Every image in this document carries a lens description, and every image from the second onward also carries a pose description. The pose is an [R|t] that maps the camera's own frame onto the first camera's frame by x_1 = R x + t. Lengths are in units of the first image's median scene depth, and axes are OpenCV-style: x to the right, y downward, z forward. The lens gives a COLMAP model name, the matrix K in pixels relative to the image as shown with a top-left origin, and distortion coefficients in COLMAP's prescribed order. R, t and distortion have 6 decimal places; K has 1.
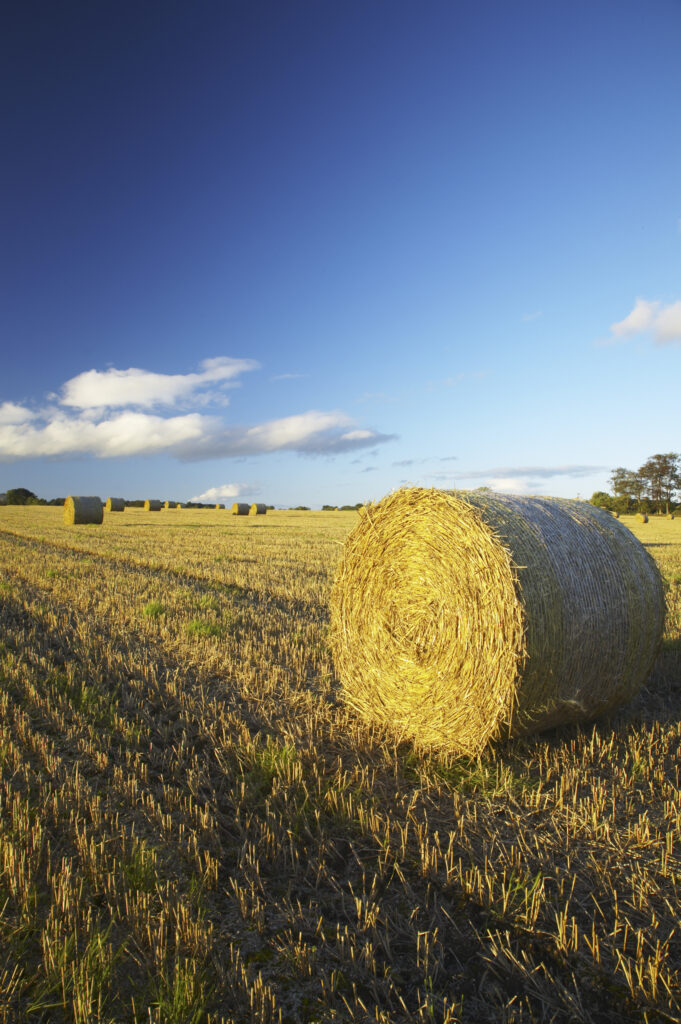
lens RADIAL K [[725.8, 0, 341.7], [0, 725.8, 512.3], [0, 0, 1]] dist [-0.103057, 0.044117]
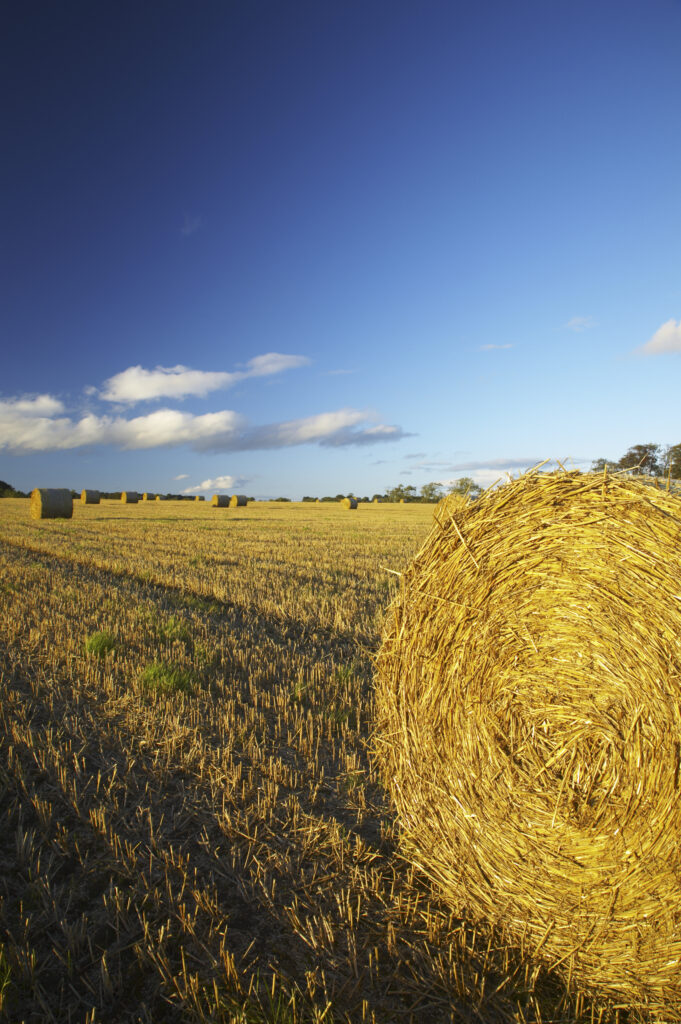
lens RADIAL K [[725.8, 0, 339.6], [0, 725.8, 508.4], [0, 0, 1]] dist [-0.103057, 0.044117]
pose [[0.999708, -0.003080, 0.023969, -0.039363], [0.002920, 0.999973, 0.006698, -0.007203], [-0.023989, -0.006626, 0.999690, 0.304775]]
